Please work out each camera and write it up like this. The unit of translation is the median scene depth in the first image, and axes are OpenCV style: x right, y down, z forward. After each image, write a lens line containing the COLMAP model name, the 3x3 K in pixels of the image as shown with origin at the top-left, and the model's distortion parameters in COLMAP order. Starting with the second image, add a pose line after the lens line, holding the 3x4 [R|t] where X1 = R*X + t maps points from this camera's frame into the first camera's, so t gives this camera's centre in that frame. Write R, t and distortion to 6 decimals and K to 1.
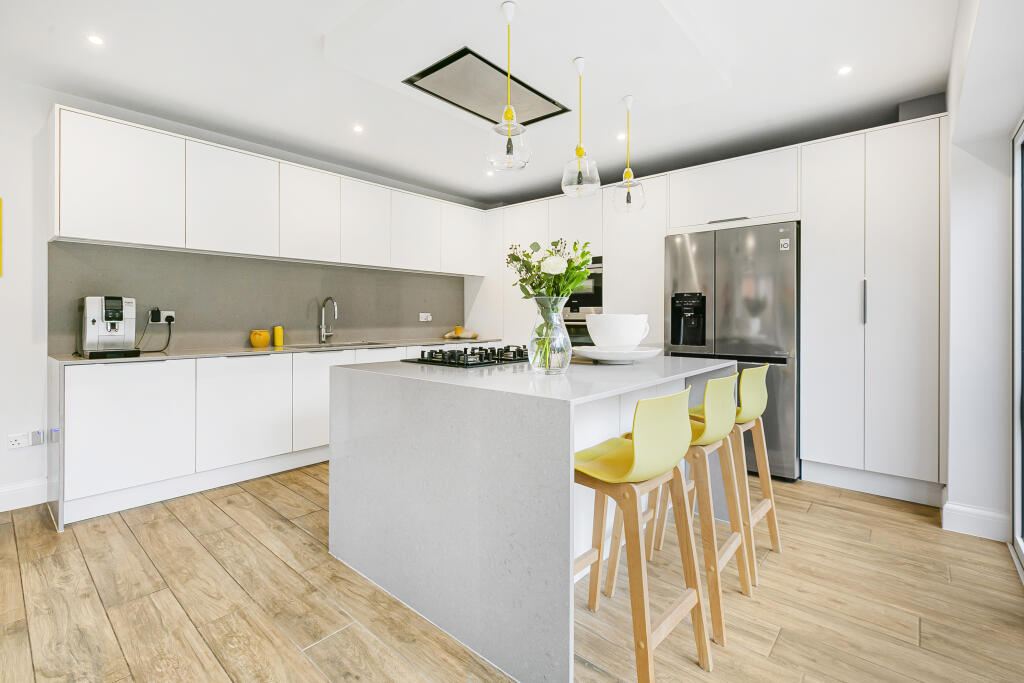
lens RADIAL K [[464.2, 0, 507.1], [0, 464.2, 319.3], [0, 0, 1]] dist [0.000165, -0.000314]
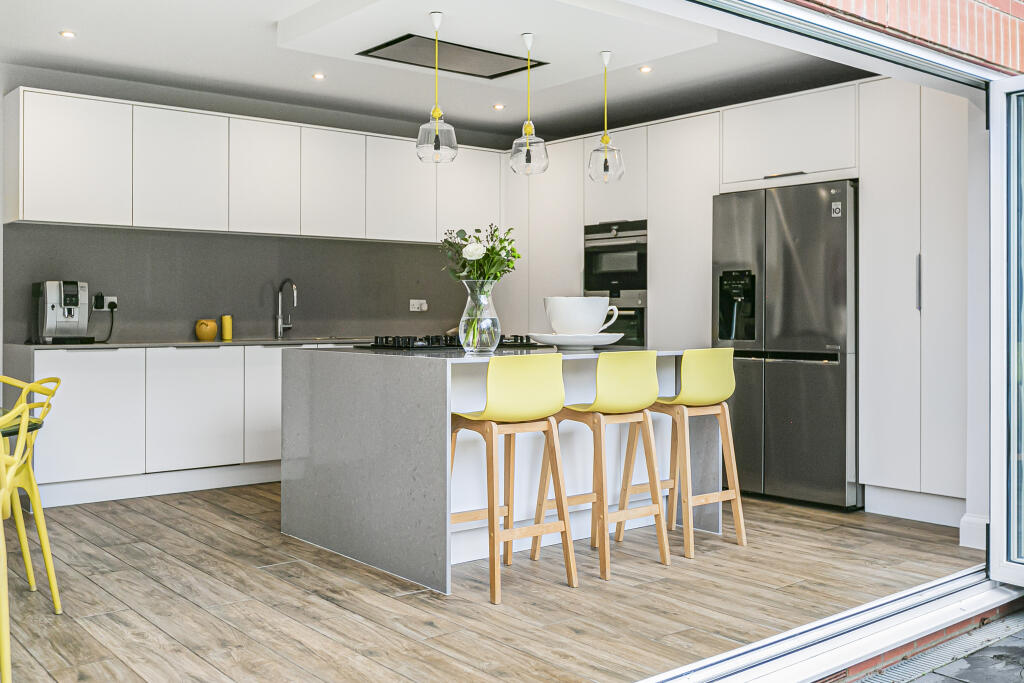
lens RADIAL K [[992.8, 0, 511.5], [0, 992.8, 313.2], [0, 0, 1]] dist [-0.010408, -0.016582]
pose [[0.987588, -0.000746, -0.157063, 0.335886], [-0.000130, 0.999985, -0.005566, 0.025840], [0.157064, 0.005517, 0.987573, -0.786550]]
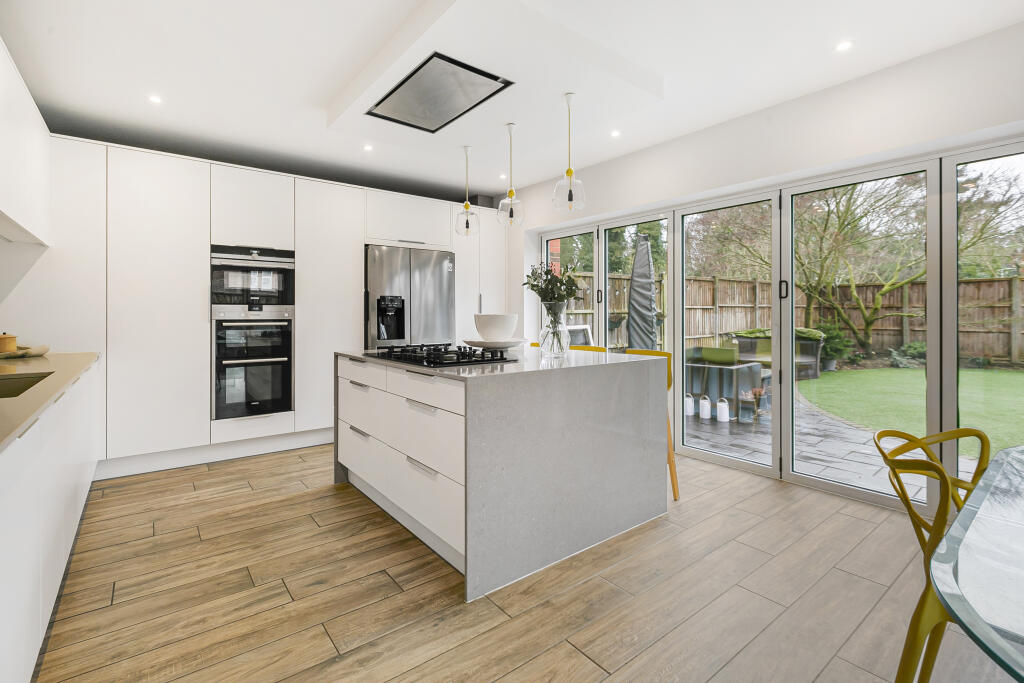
lens RADIAL K [[467.2, 0, 504.2], [0, 467.2, 314.2], [0, 0, 1]] dist [0.000201, -0.000094]
pose [[0.184477, 0.001000, 0.982836, -0.889069], [0.007154, 0.999972, -0.002360, -0.005725], [-0.982811, 0.007467, 0.184465, 0.583920]]
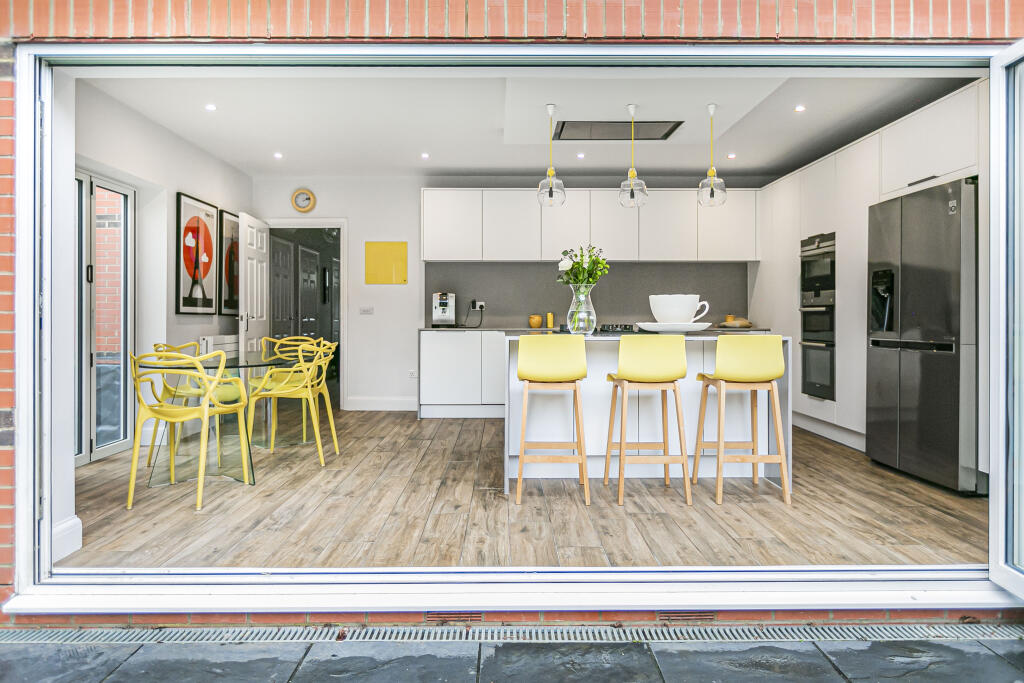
lens RADIAL K [[645.0, 0, 509.0], [0, 645.0, 321.6], [0, 0, 1]] dist [-0.002276, -0.000729]
pose [[0.671343, 0.003959, -0.741136, 0.971018], [-0.002535, 0.999992, 0.003046, 0.043860], [0.741142, -0.000166, 0.671348, -0.379828]]
